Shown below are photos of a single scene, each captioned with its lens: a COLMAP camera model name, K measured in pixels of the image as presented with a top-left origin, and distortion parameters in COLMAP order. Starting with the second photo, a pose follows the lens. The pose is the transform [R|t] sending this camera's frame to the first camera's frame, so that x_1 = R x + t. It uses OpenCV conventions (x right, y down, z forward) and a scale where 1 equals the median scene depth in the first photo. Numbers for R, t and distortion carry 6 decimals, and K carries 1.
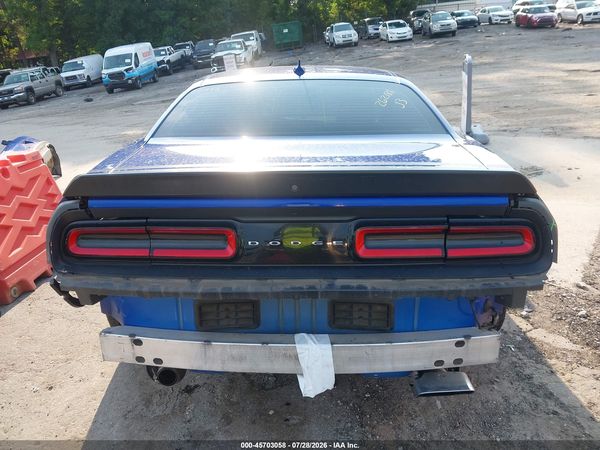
lens RADIAL K [[480.5, 0, 310.4], [0, 480.5, 223.1], [0, 0, 1]] dist [0.001994, 0.002212]
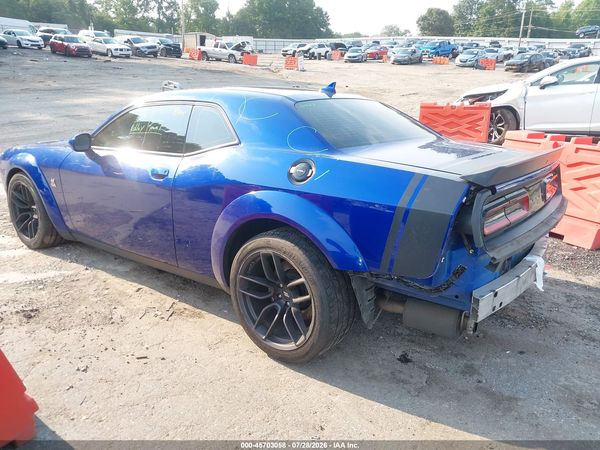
lens RADIAL K [[451.6, 0, 300.0], [0, 451.6, 225.0], [0, 0, 1]] dist [0.002960, -0.002669]
pose [[0.604752, -0.184600, 0.774724, -0.095629], [0.208586, 0.975523, 0.069623, -0.008180], [-0.768614, 0.119492, 0.628454, 0.037503]]
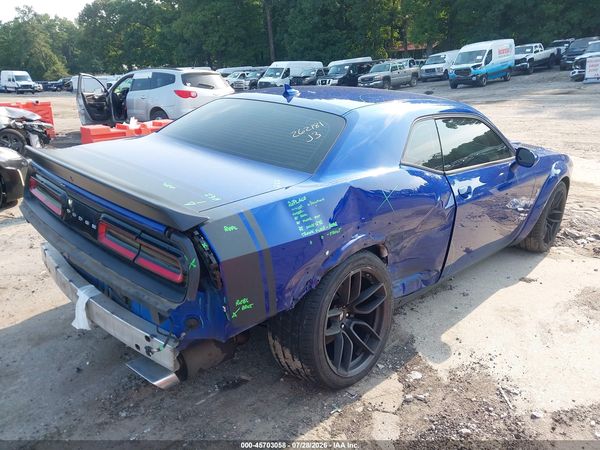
lens RADIAL K [[487.8, 0, 300.0], [0, 487.8, 225.0], [0, 0, 1]] dist [0.011542, -0.010340]
pose [[0.724530, 0.271265, -0.633618, 0.076226], [-0.264097, 0.958394, 0.108318, -0.015004], [0.636639, 0.088857, 0.766026, 0.017004]]
